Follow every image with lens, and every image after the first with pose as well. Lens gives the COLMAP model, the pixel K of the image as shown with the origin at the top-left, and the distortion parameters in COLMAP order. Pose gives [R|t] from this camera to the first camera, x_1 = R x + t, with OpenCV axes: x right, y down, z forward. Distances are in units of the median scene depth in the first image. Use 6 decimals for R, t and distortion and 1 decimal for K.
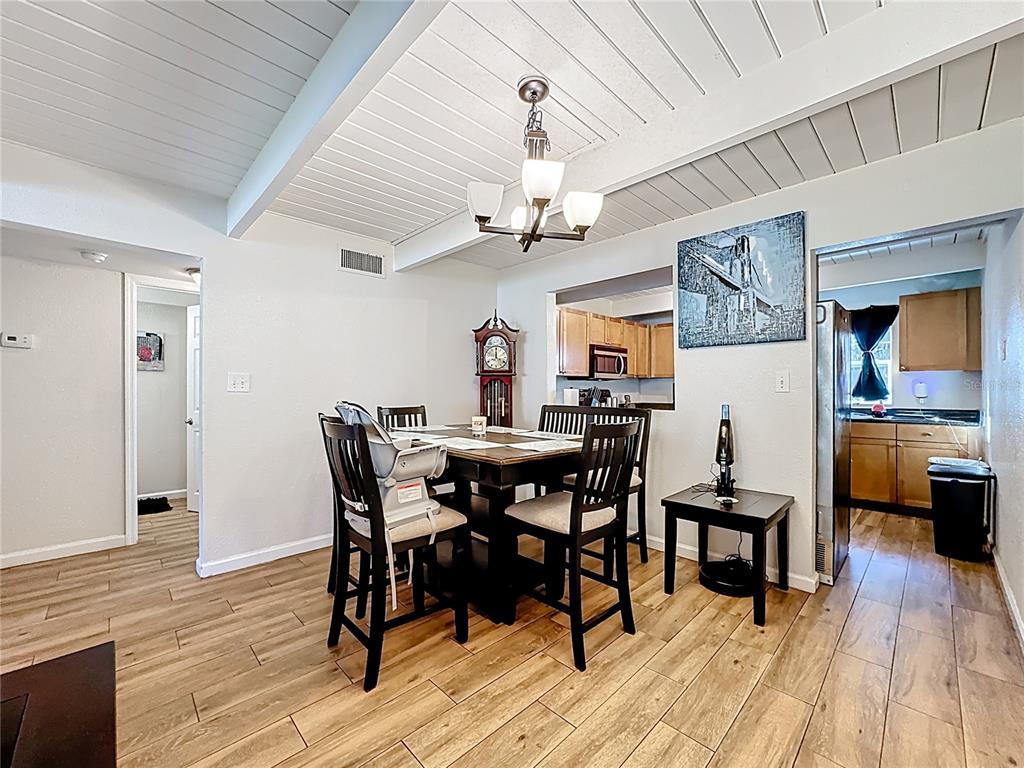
lens RADIAL K [[428.9, 0, 512.5], [0, 428.9, 385.1], [0, 0, 1]] dist [-0.036559, 0.016495]
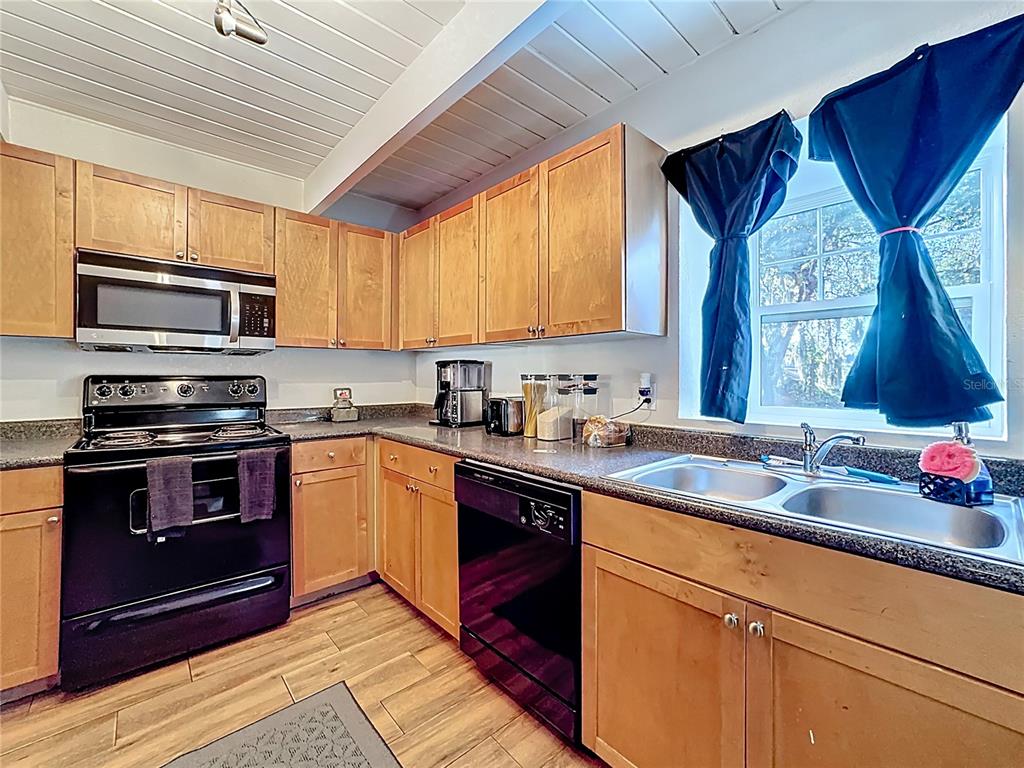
lens RADIAL K [[435.3, 0, 513.0], [0, 435.3, 375.8], [0, 0, 1]] dist [-0.038333, 0.017371]
pose [[0.999315, 0.003310, -0.036852, 1.079391], [-0.003051, 0.999970, 0.007074, 0.012692], [0.036874, -0.006957, 0.999296, 1.282146]]
